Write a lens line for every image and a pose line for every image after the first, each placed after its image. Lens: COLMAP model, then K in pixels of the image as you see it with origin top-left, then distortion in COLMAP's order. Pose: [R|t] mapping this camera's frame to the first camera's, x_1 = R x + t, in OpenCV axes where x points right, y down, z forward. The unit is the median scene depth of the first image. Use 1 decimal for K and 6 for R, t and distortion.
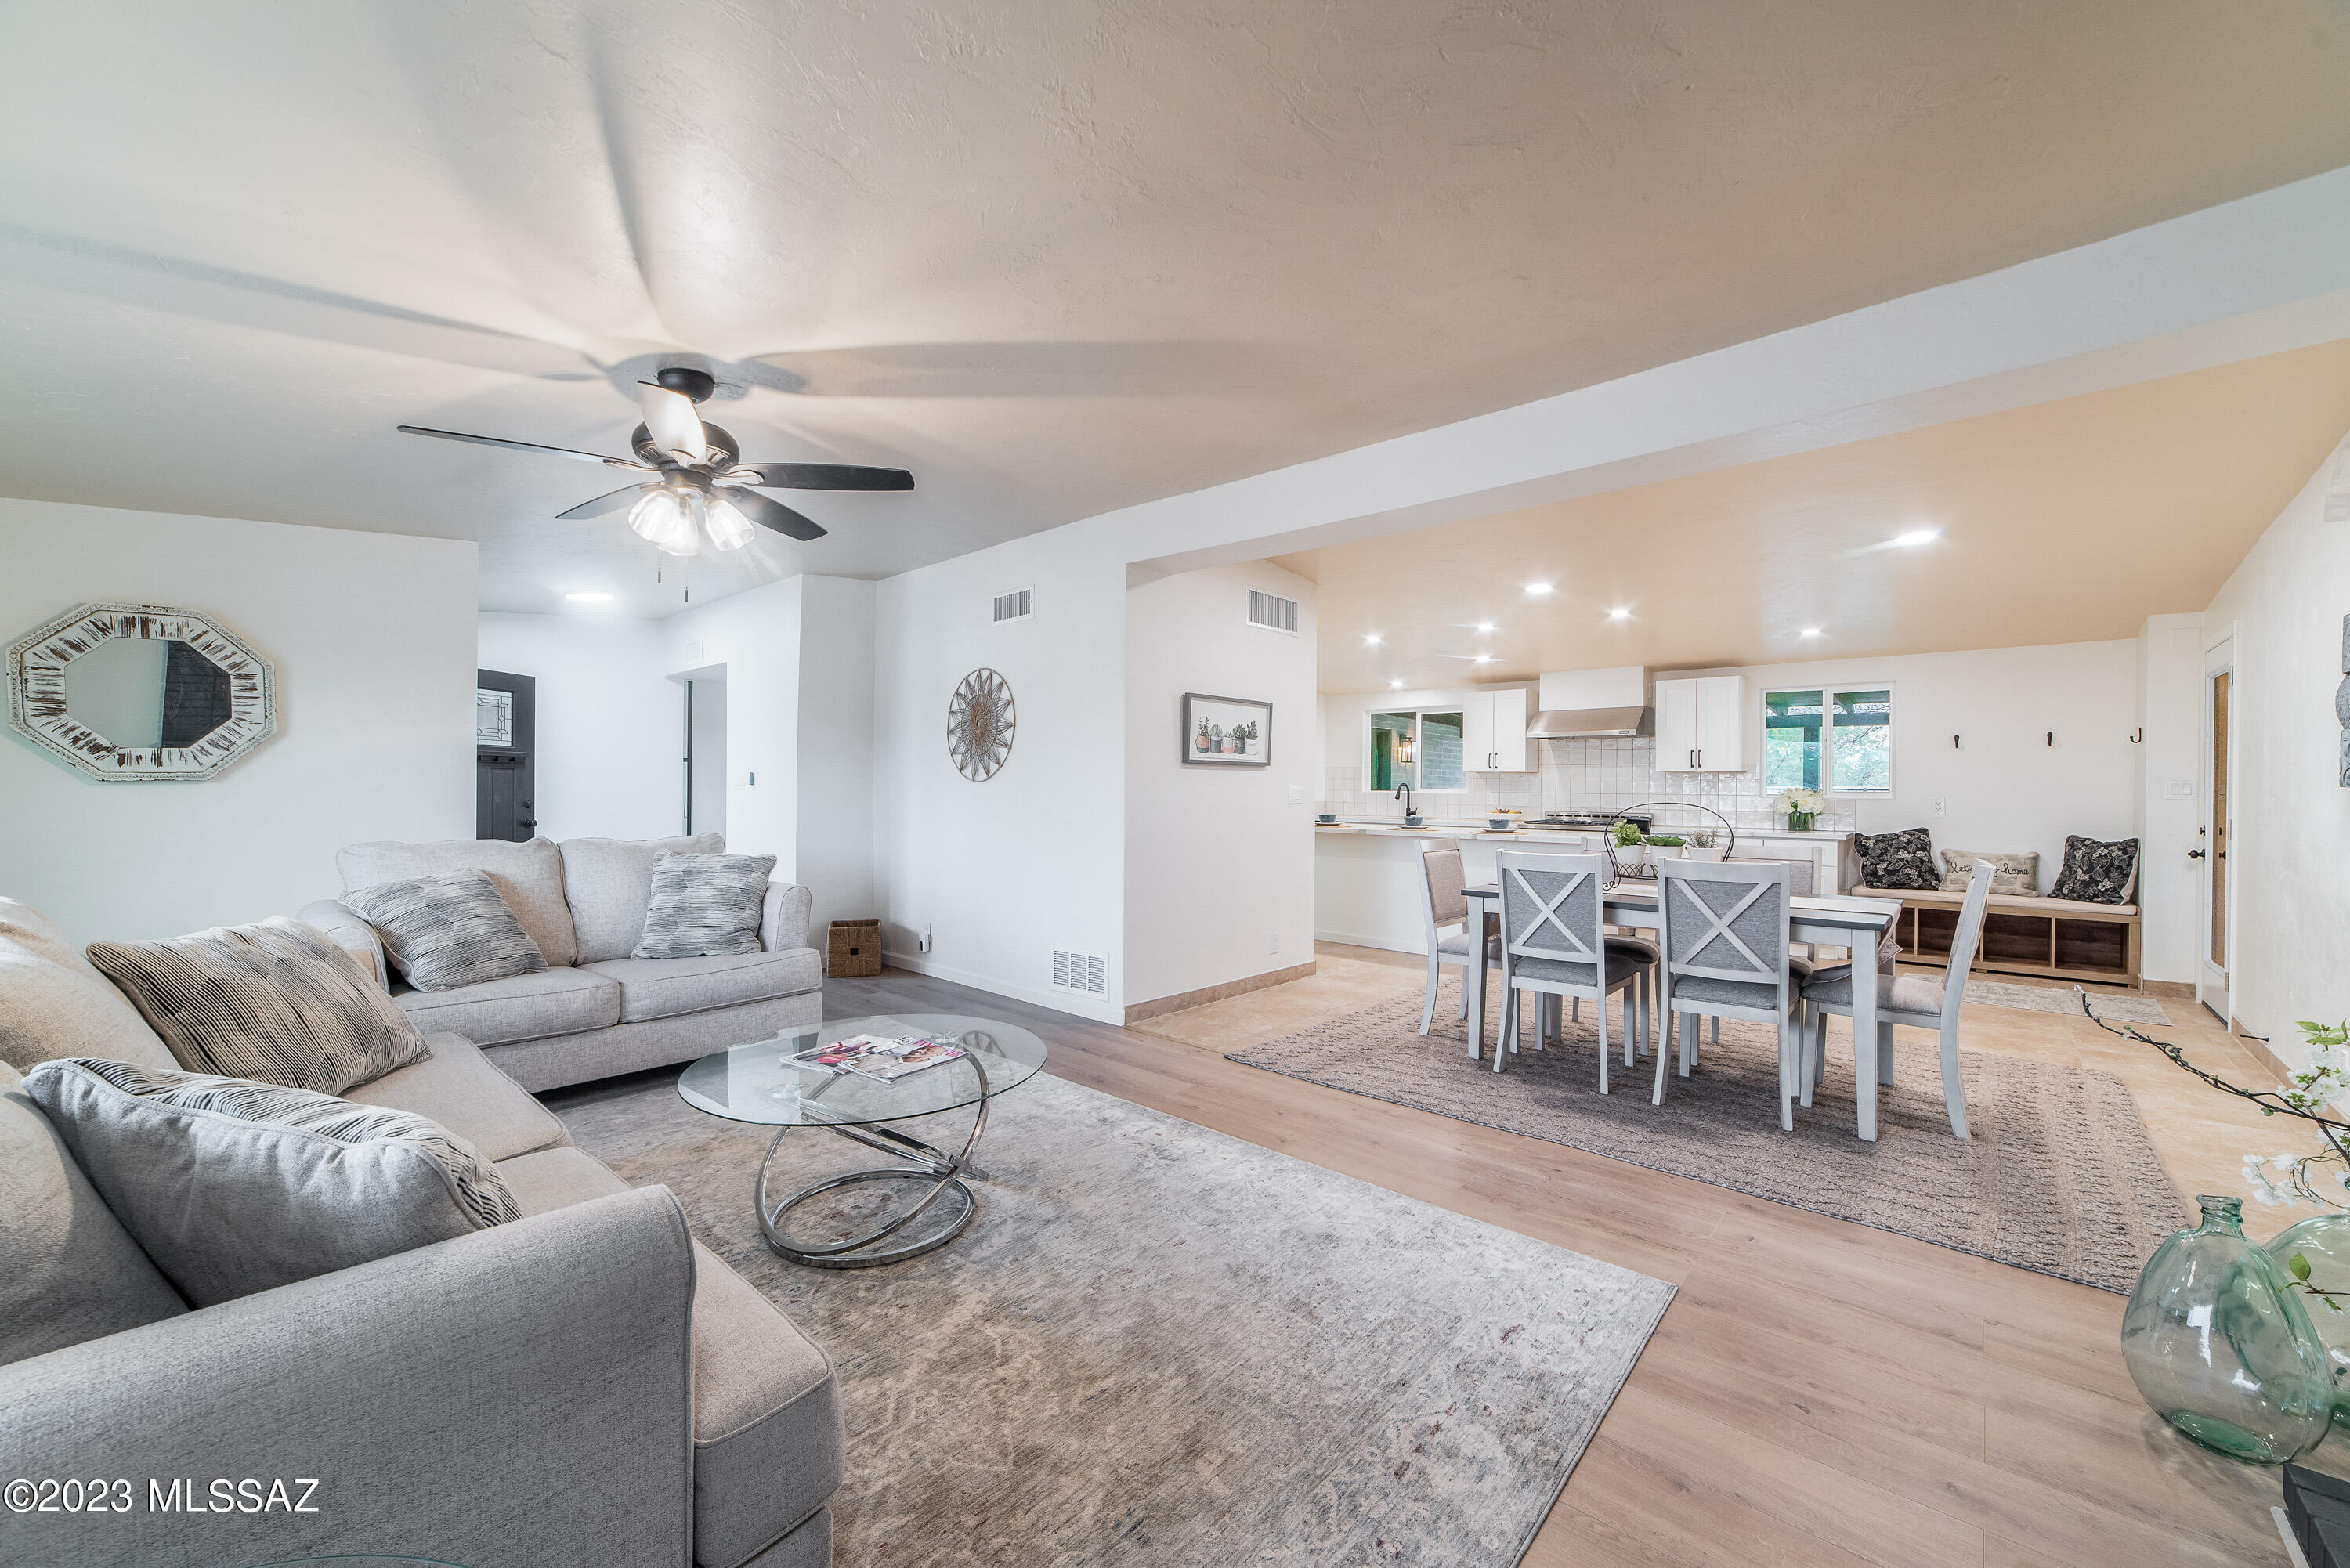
lens RADIAL K [[911.6, 0, 1169.3], [0, 911.6, 779.0], [0, 0, 1]] dist [-0.031566, 0.013533]
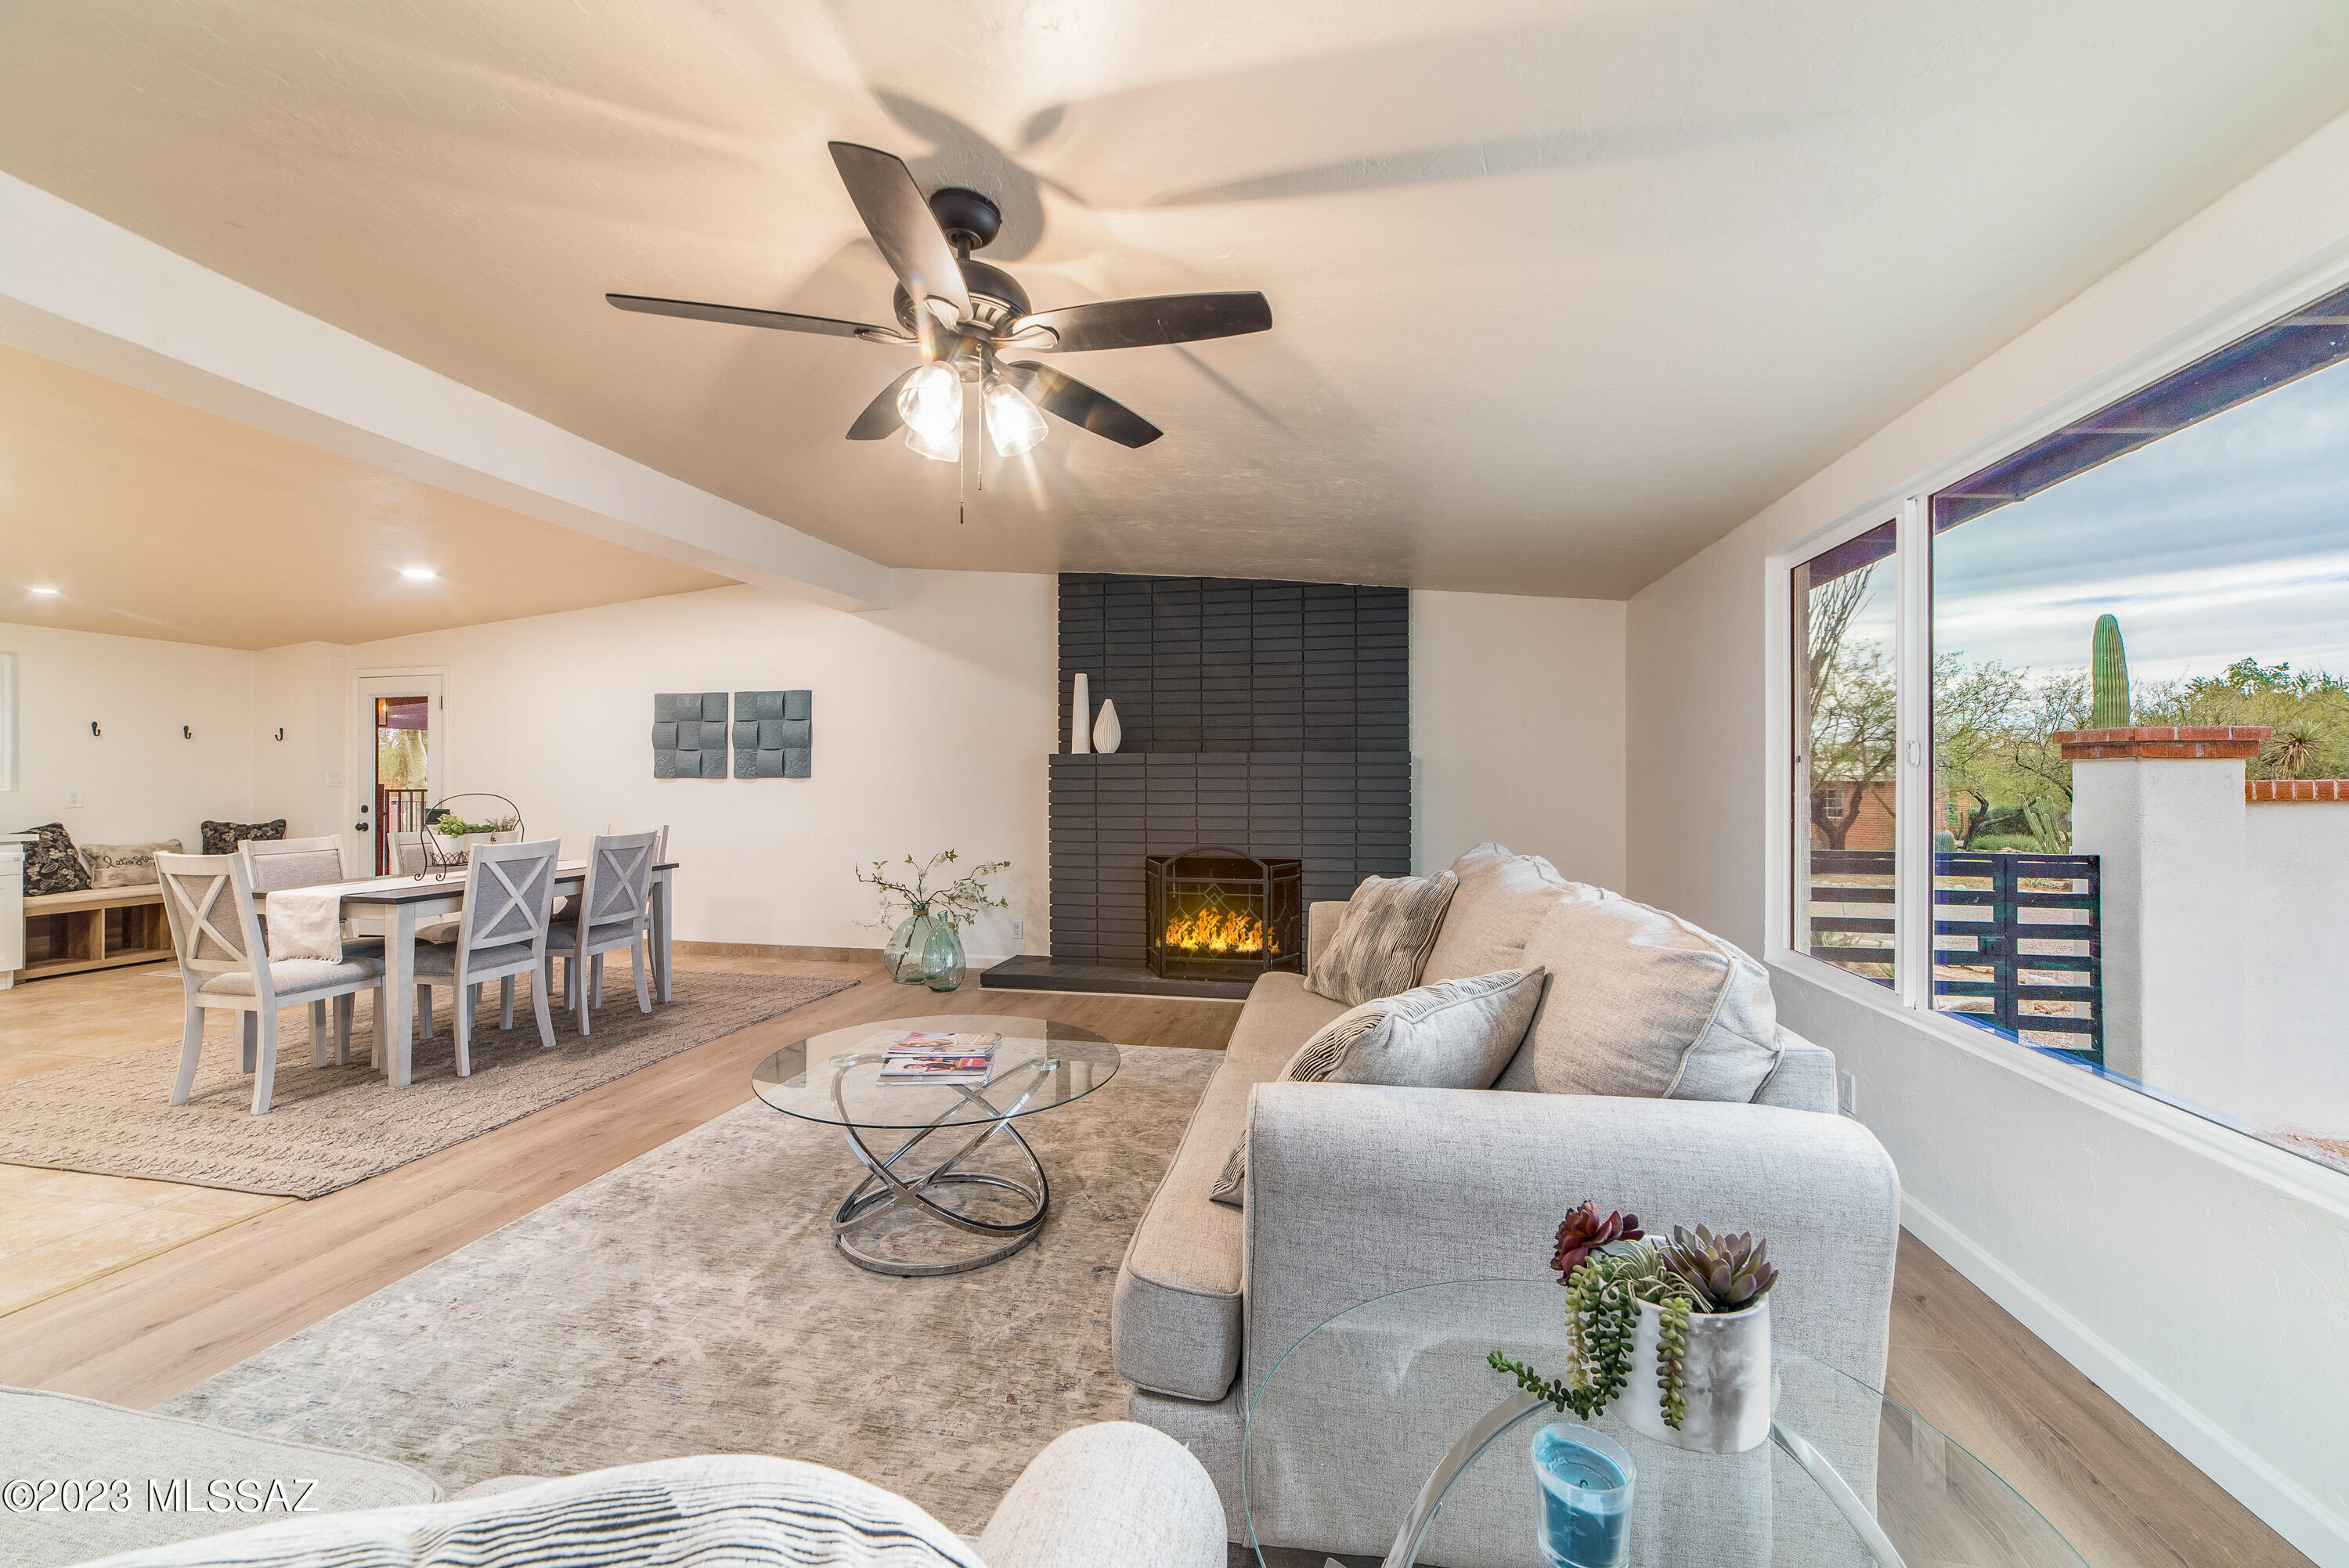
lens RADIAL K [[911.2, 0, 1168.8], [0, 911.2, 779.0], [0, 0, 1]] dist [-0.031566, 0.013533]
pose [[-0.506888, -0.005766, 0.861993, -0.768630], [-0.009094, 0.999958, 0.001341, -0.002200], [-0.861964, -0.007159, -0.506919, 0.763765]]
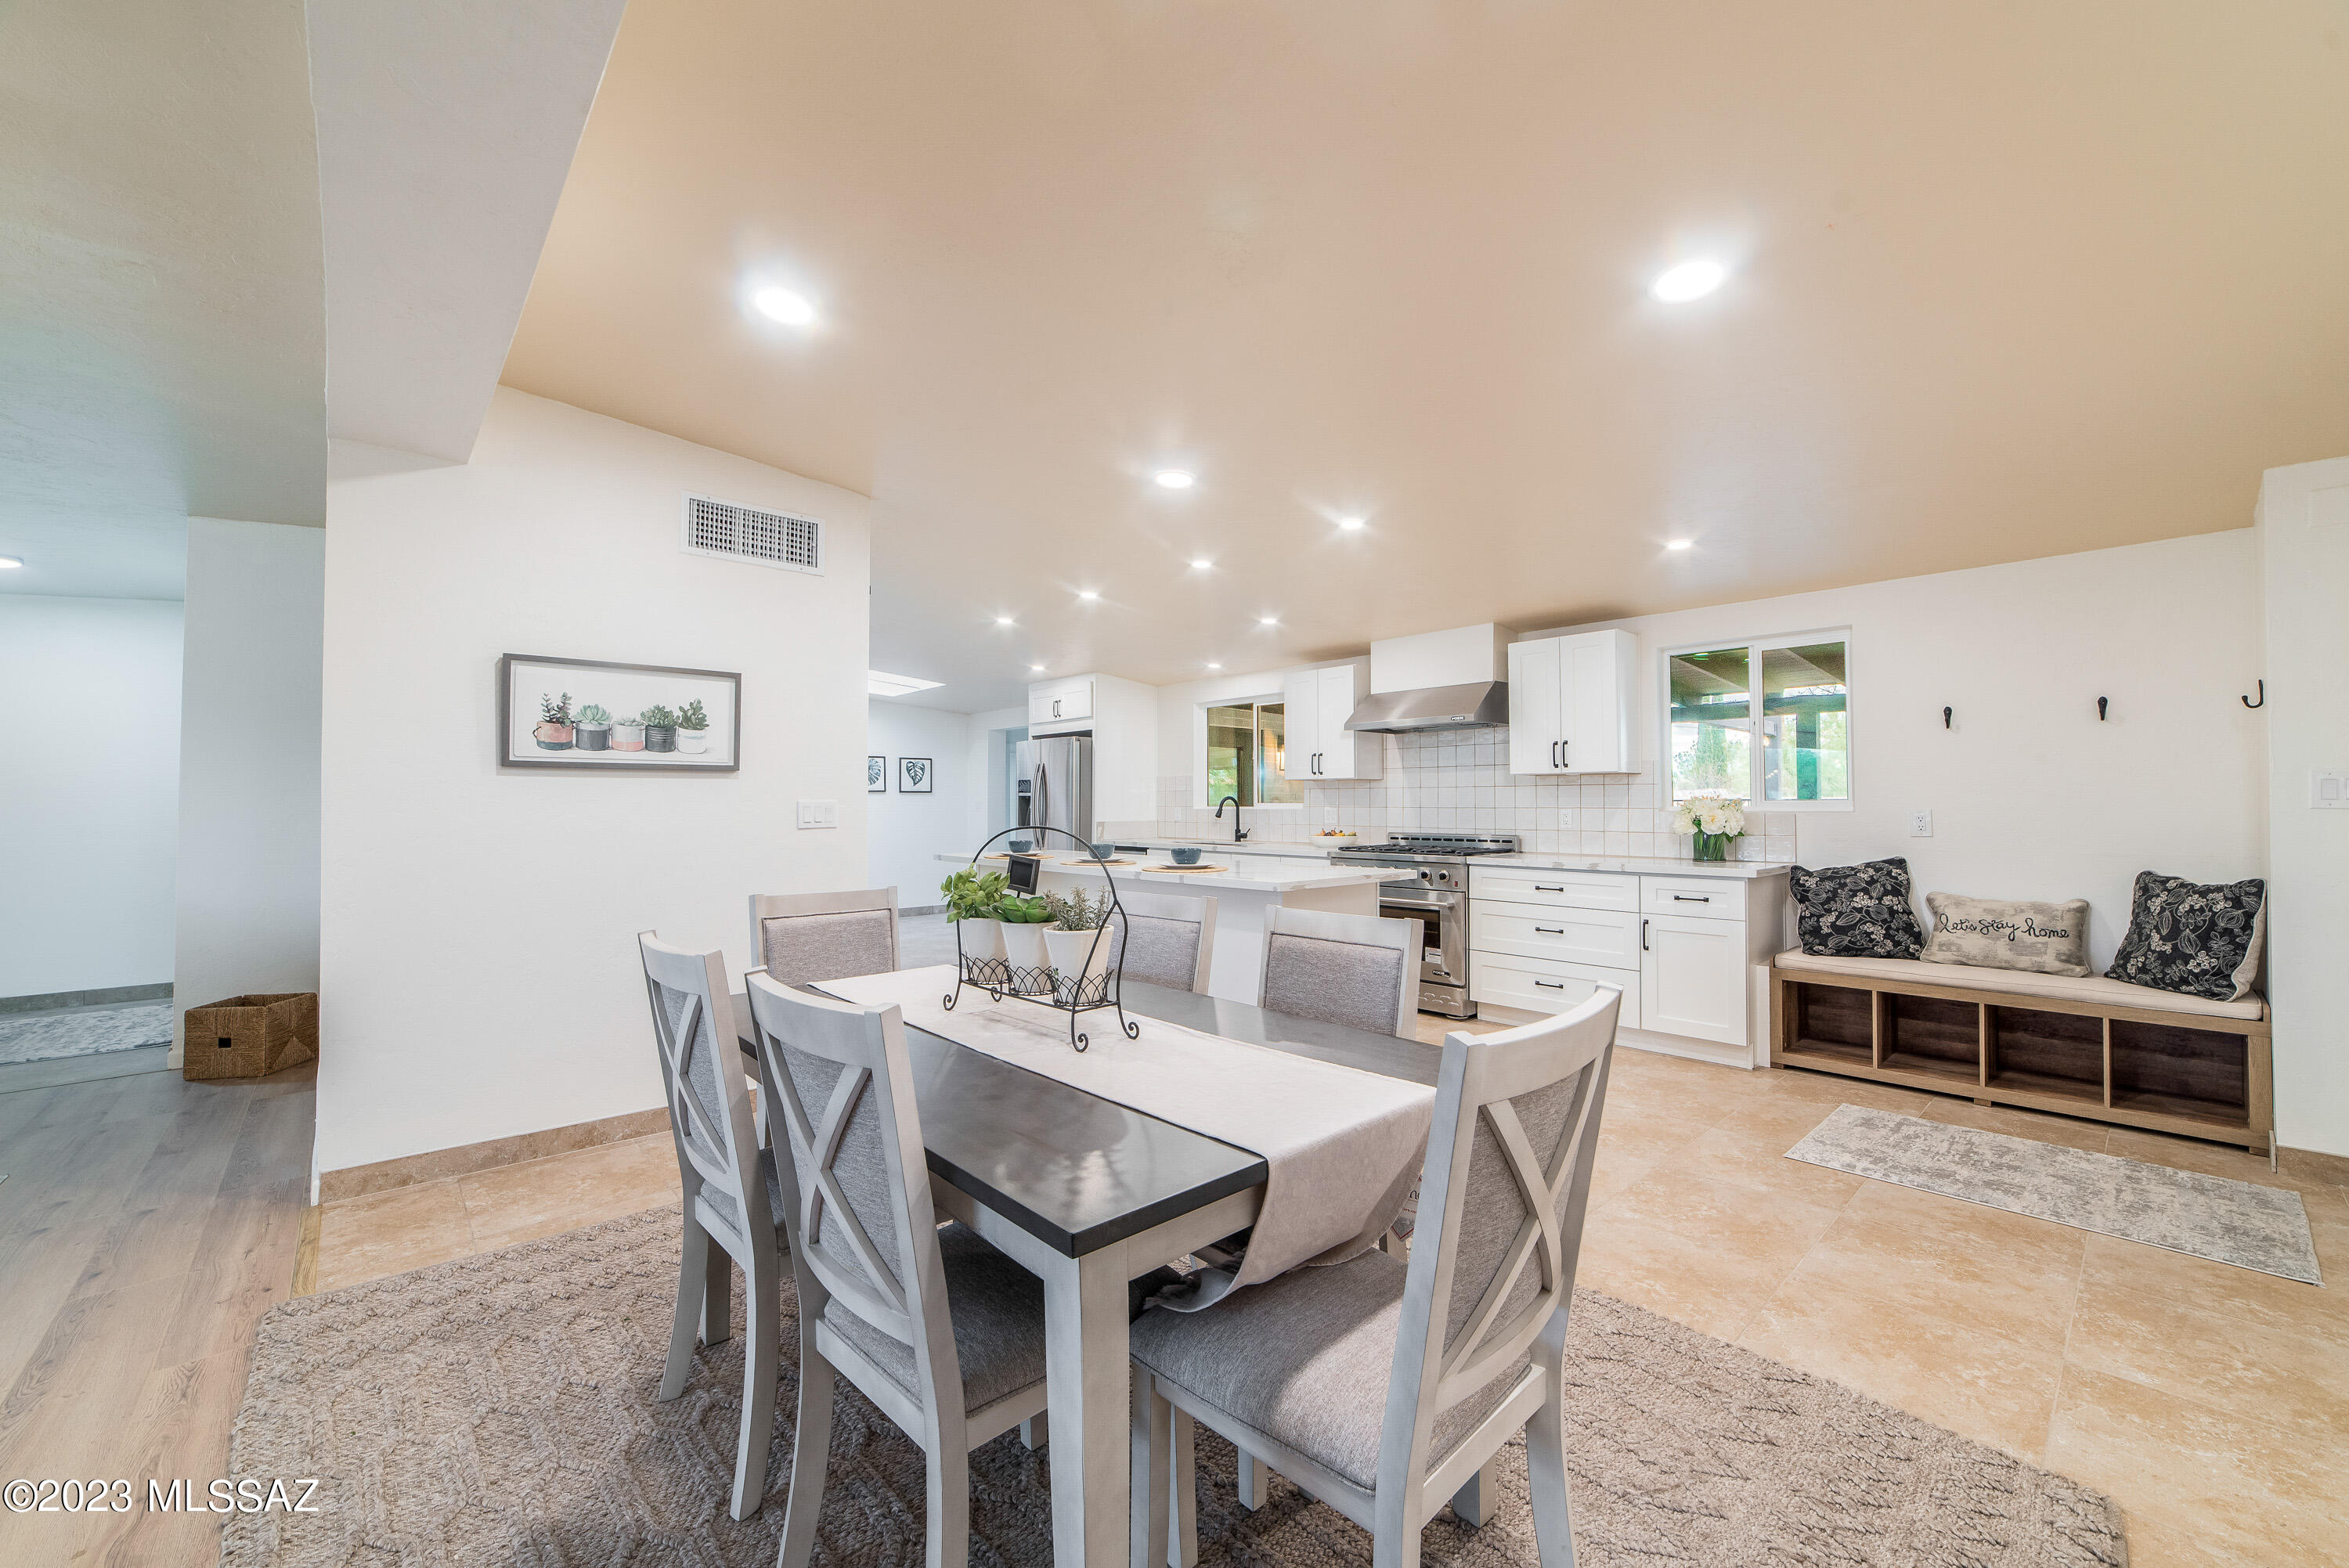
lens RADIAL K [[918.1, 0, 1170.2], [0, 918.1, 780.6], [0, 0, 1]] dist [-0.015065, 0.006195]
pose [[0.995349, -0.012786, -0.095480, 0.612913], [0.011182, 0.999788, -0.017314, 0.009491], [0.095681, 0.016166, 0.995281, 0.493184]]
